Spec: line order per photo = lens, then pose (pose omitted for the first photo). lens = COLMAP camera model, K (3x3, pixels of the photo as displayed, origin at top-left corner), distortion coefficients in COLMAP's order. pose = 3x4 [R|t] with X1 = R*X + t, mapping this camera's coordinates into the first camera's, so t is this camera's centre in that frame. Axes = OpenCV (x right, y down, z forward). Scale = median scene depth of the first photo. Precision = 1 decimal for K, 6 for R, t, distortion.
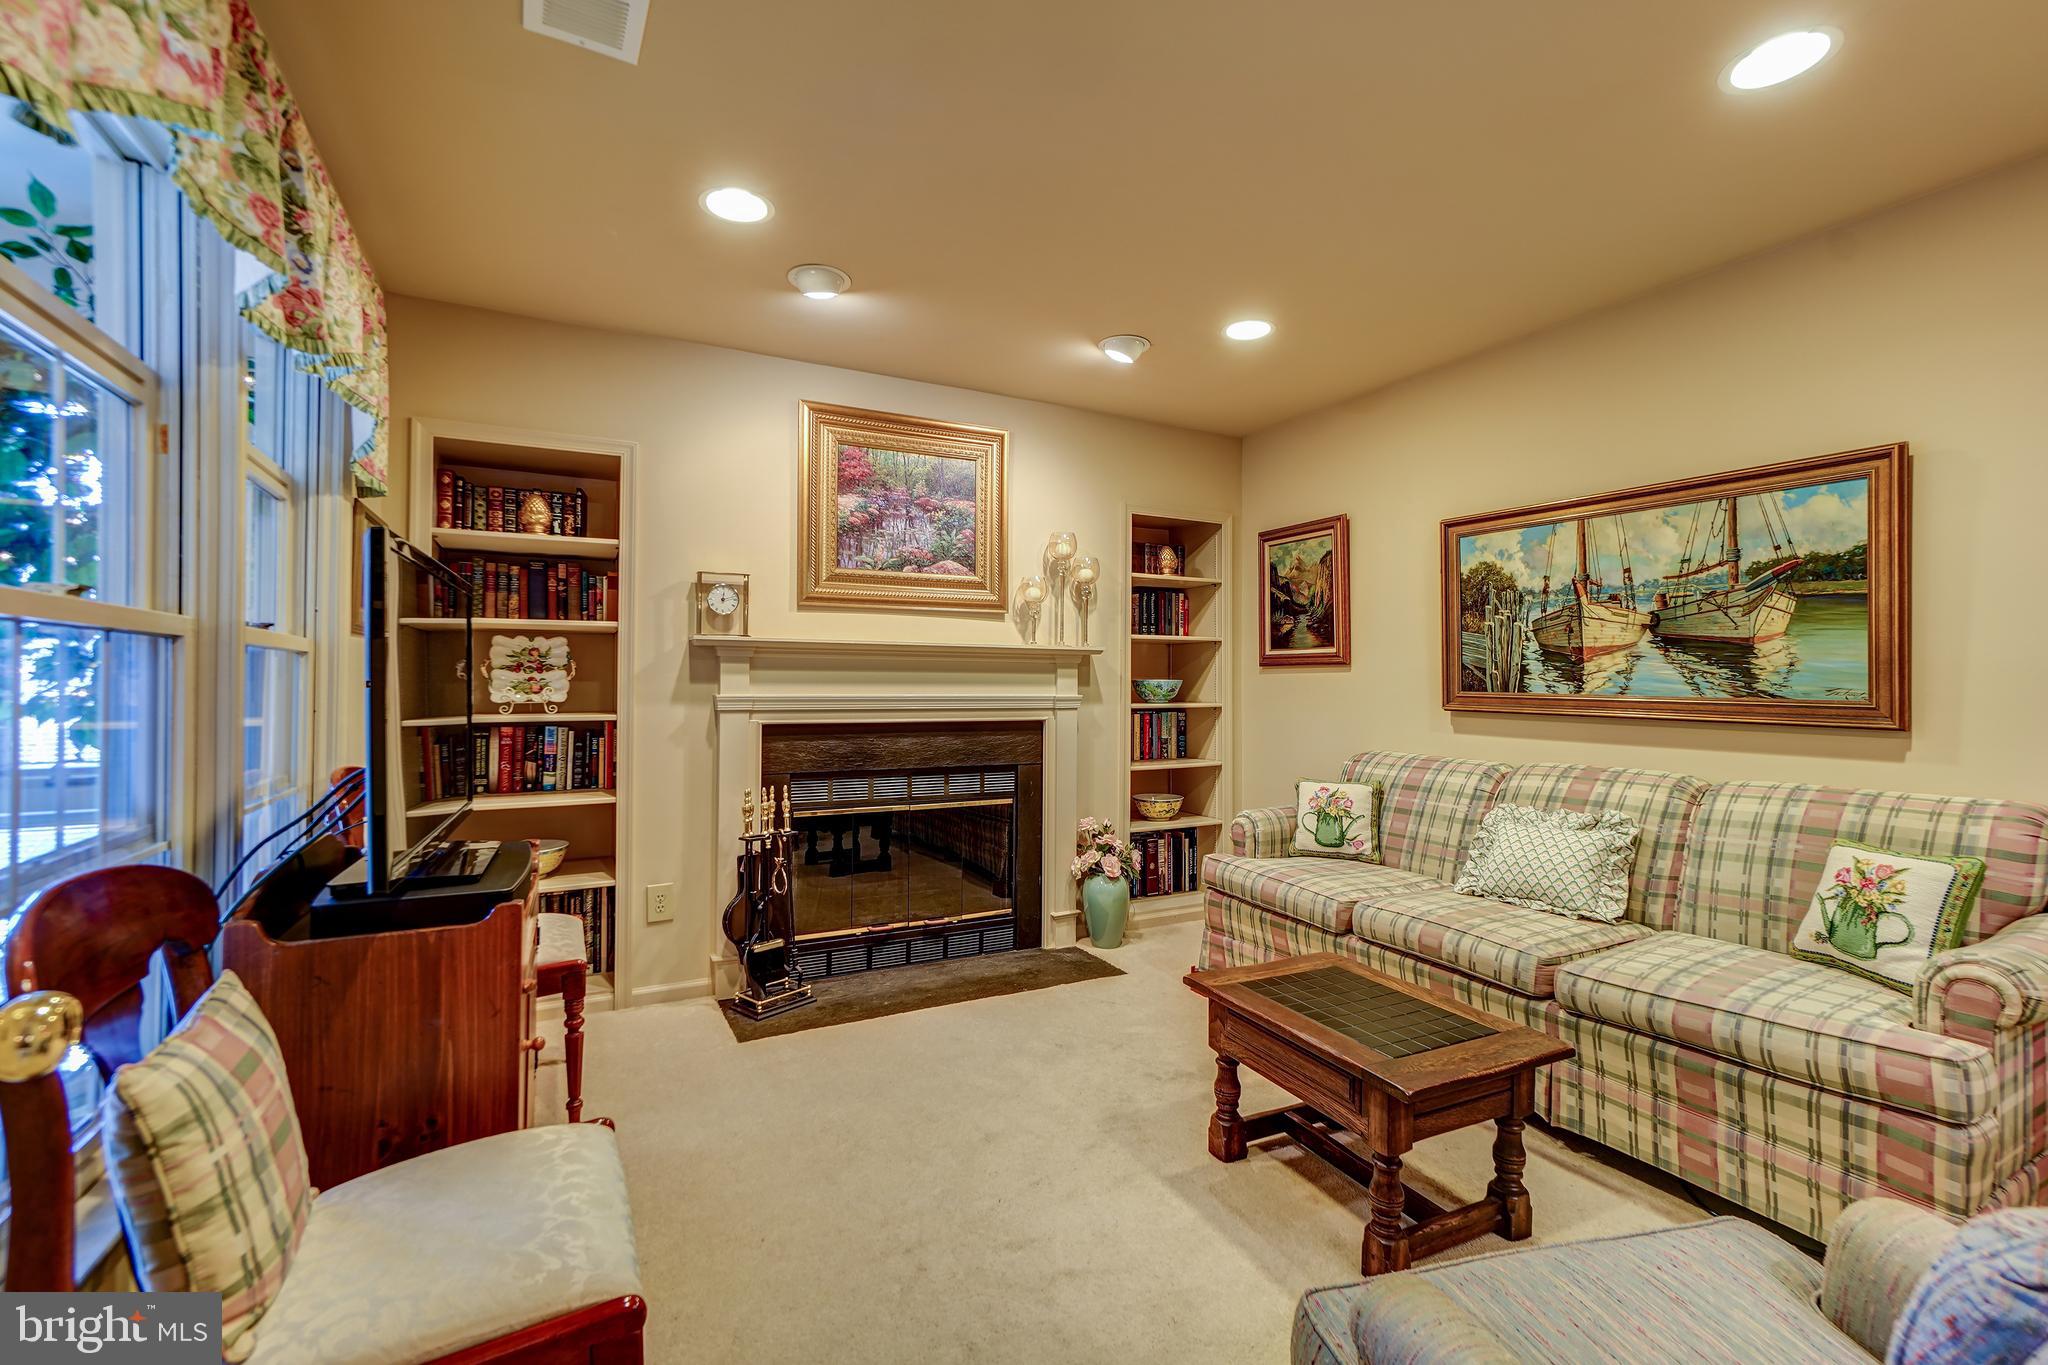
lens RADIAL K [[894.3, 0, 1036.3], [0, 894.3, 669.1], [0, 0, 1]] dist [-0.023742, 0.017071]
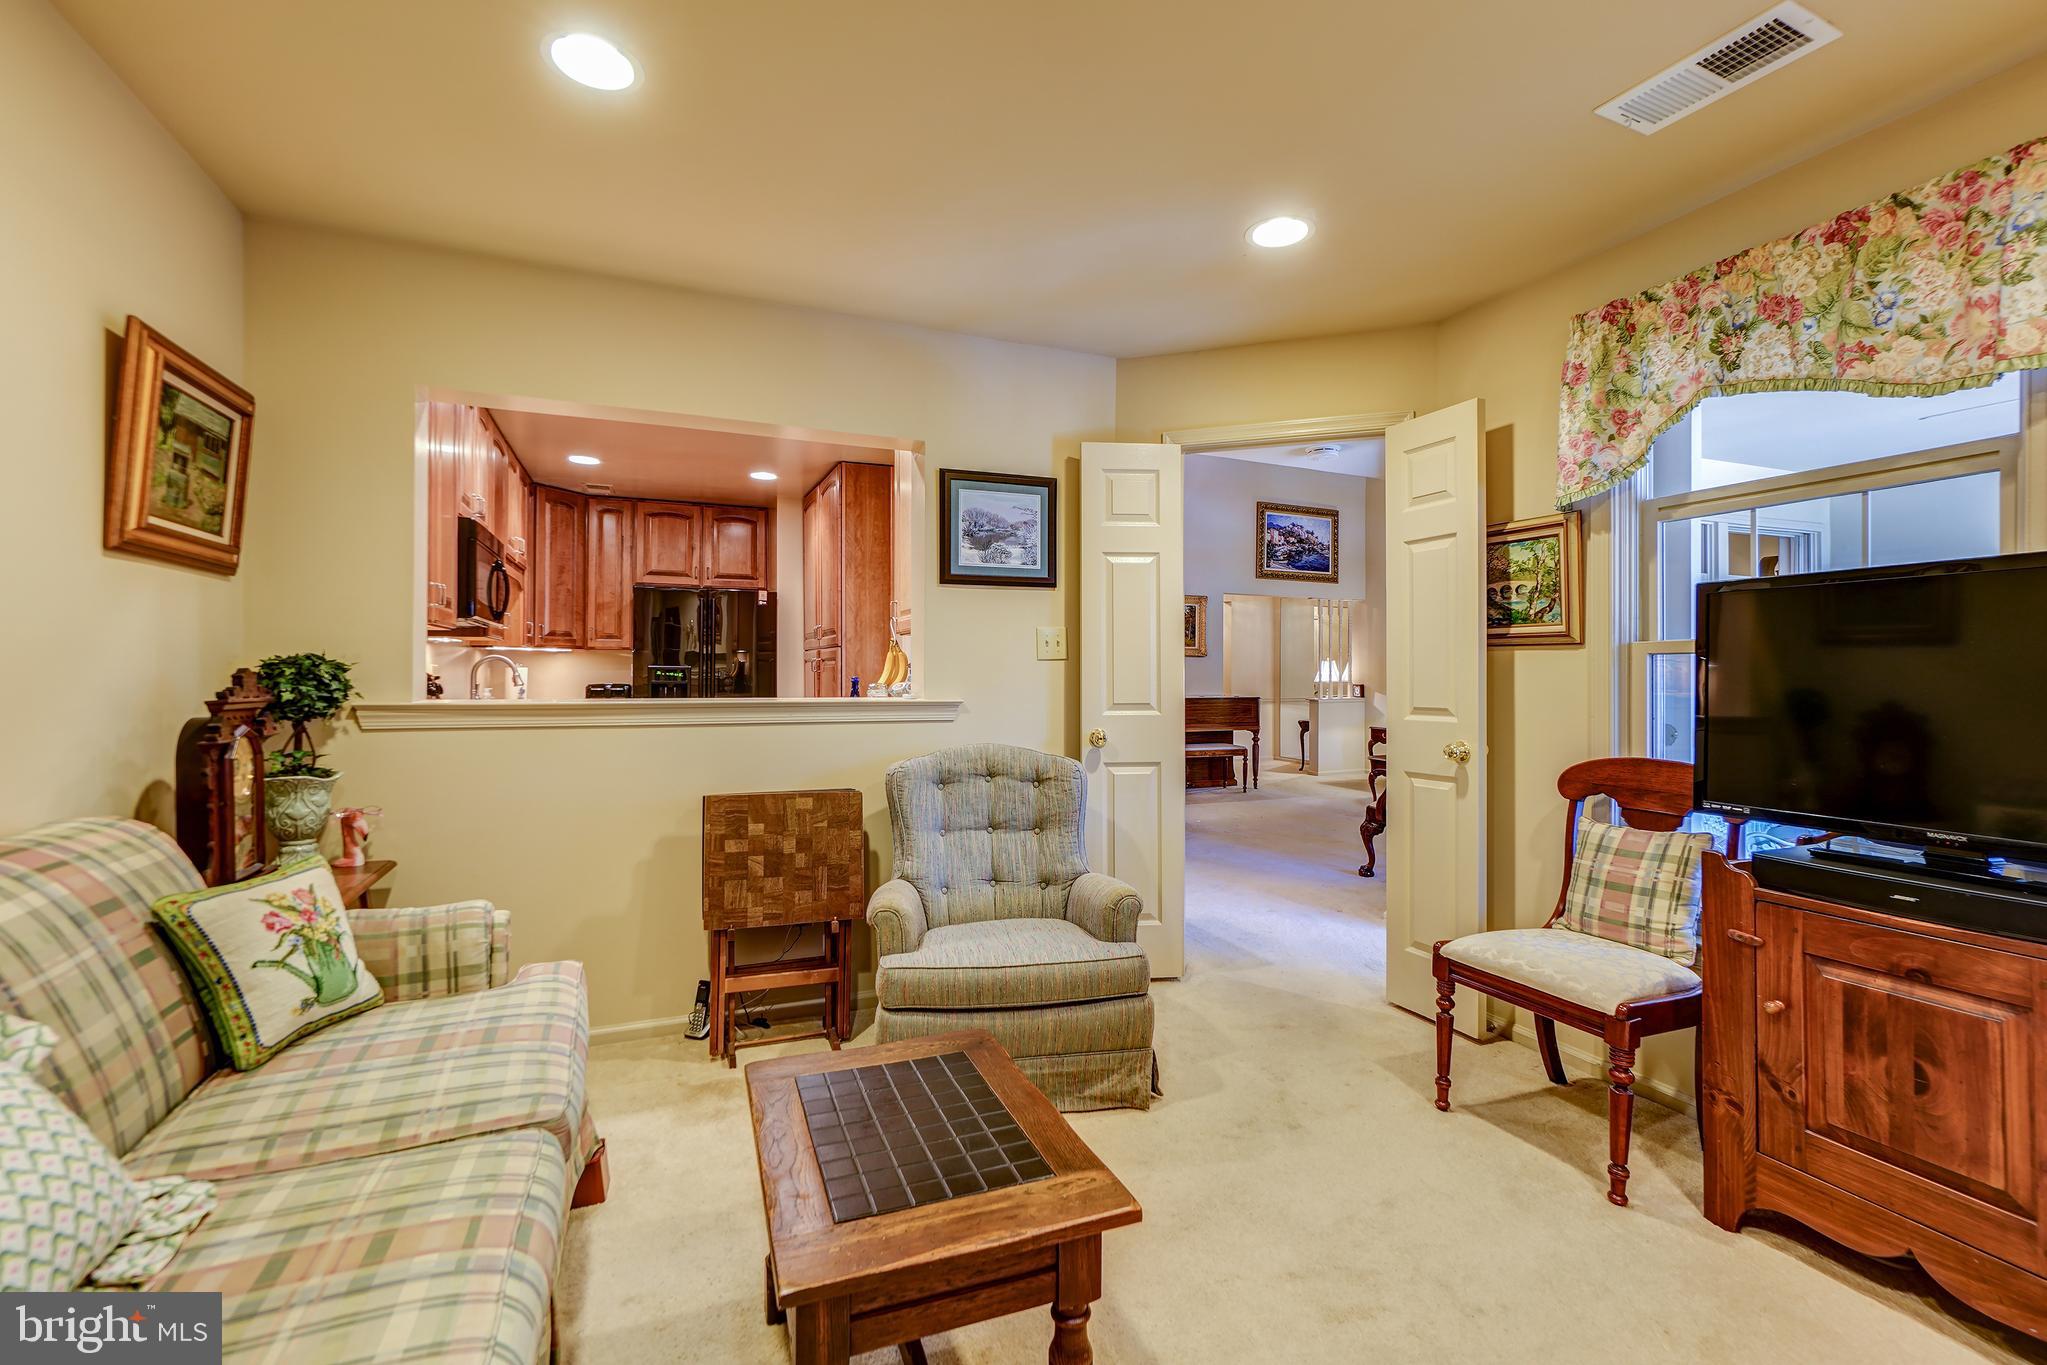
lens RADIAL K [[893.9, 0, 1035.8], [0, 893.9, 669.1], [0, 0, 1]] dist [-0.023742, 0.017071]
pose [[-0.996433, -0.007123, 0.084091, 0.152150], [-0.008835, 0.999761, -0.020002, 0.019946], [-0.083929, -0.020674, -0.996257, 1.261724]]
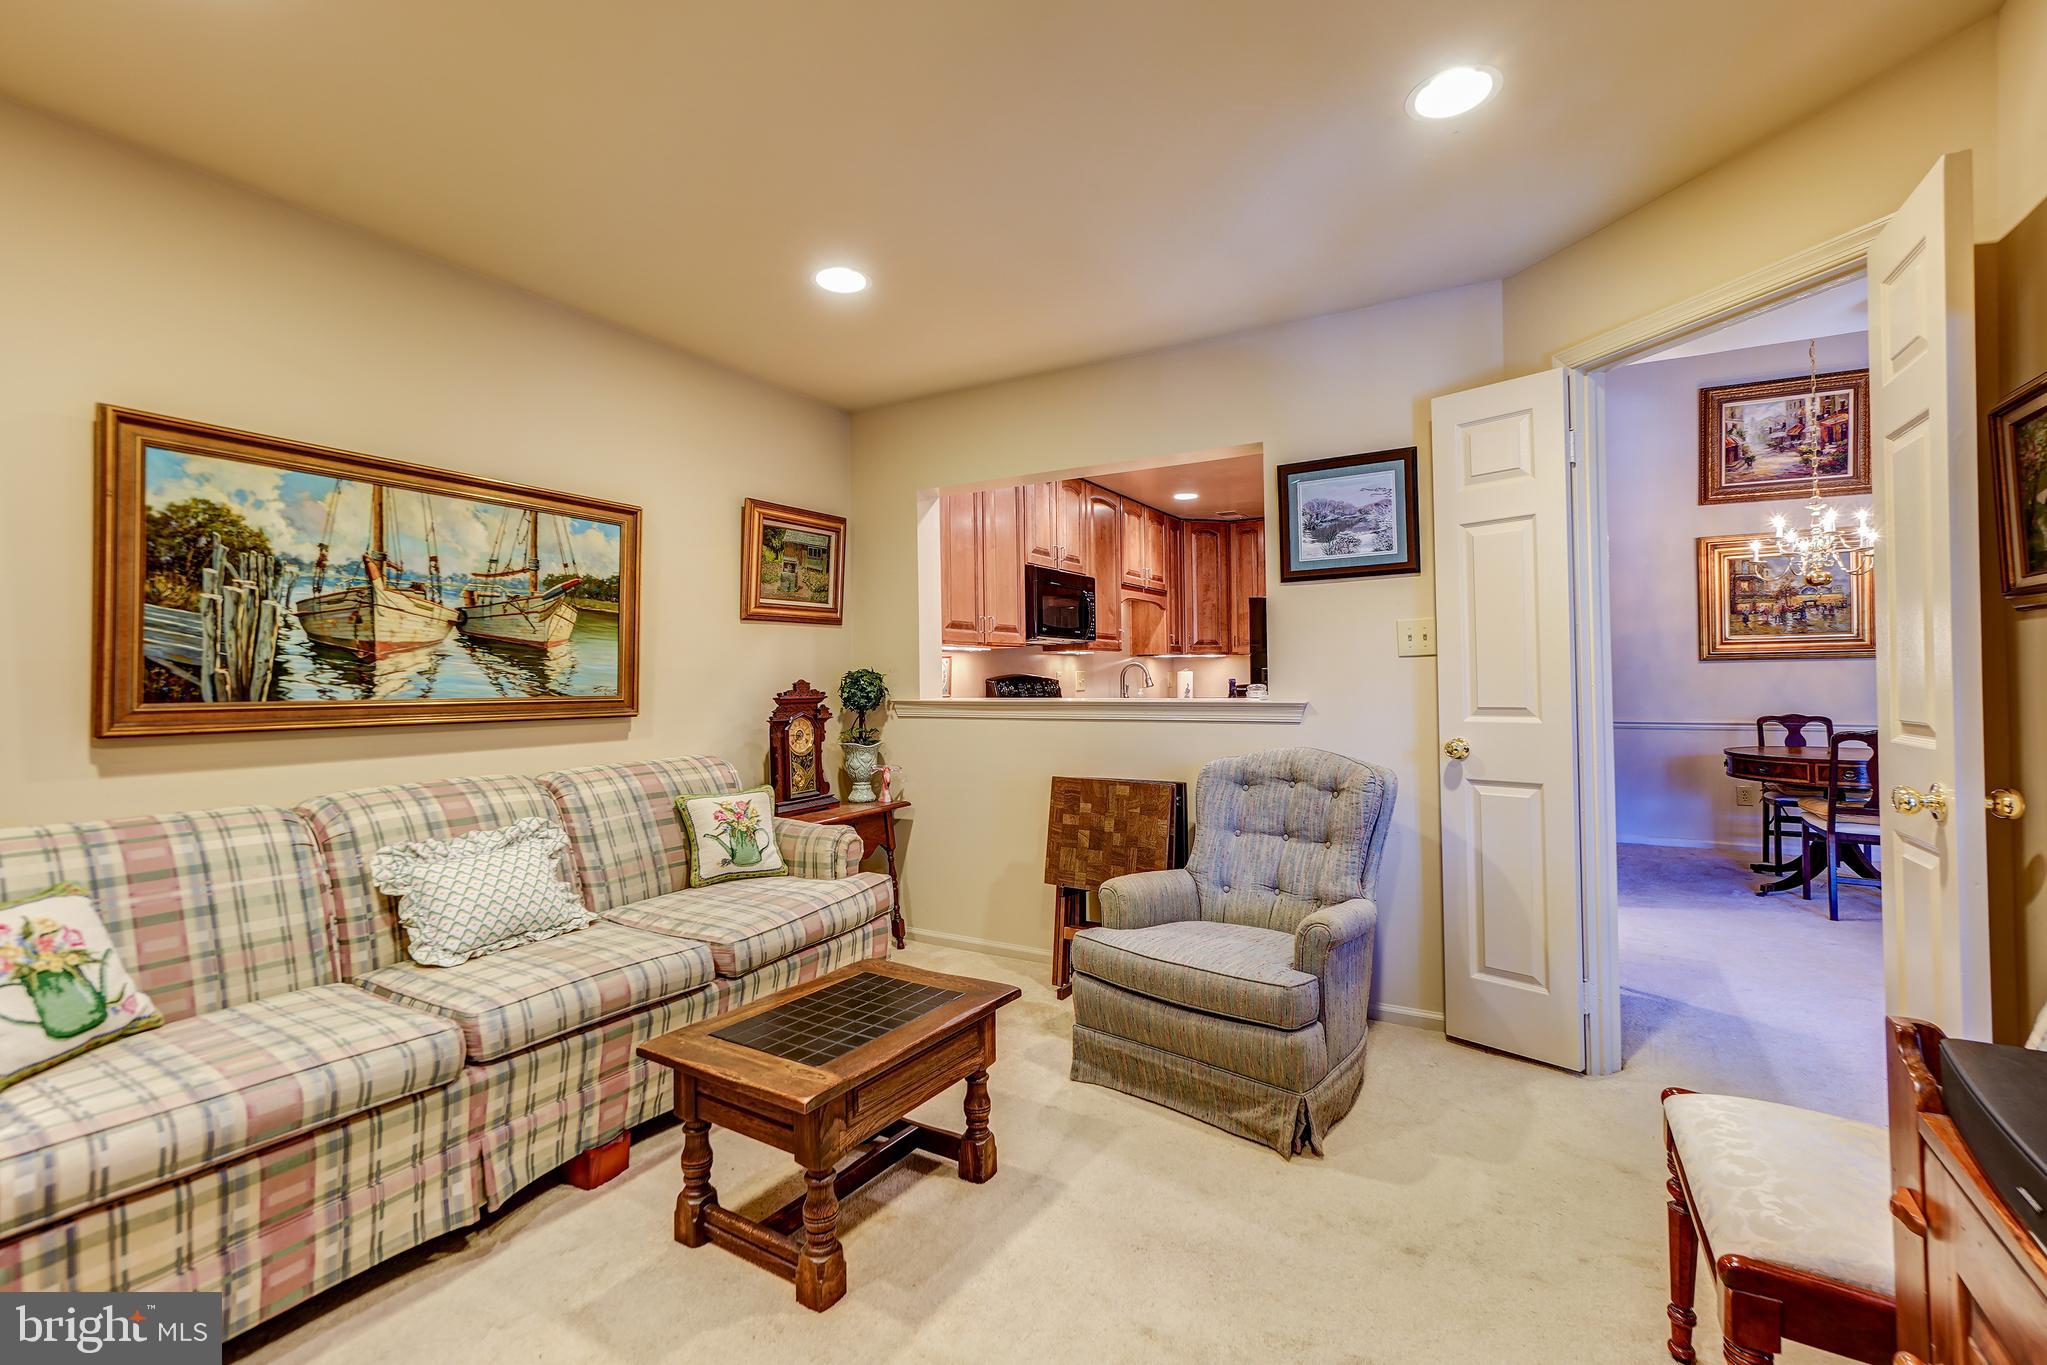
lens RADIAL K [[893.9, 0, 1035.8], [0, 893.9, 669.1], [0, 0, 1]] dist [-0.023742, 0.017071]
pose [[-0.530987, 0.011595, 0.847300, -0.422272], [0.000265, 0.999909, -0.013518, 0.012454], [-0.847380, -0.006953, -0.530942, 0.987363]]
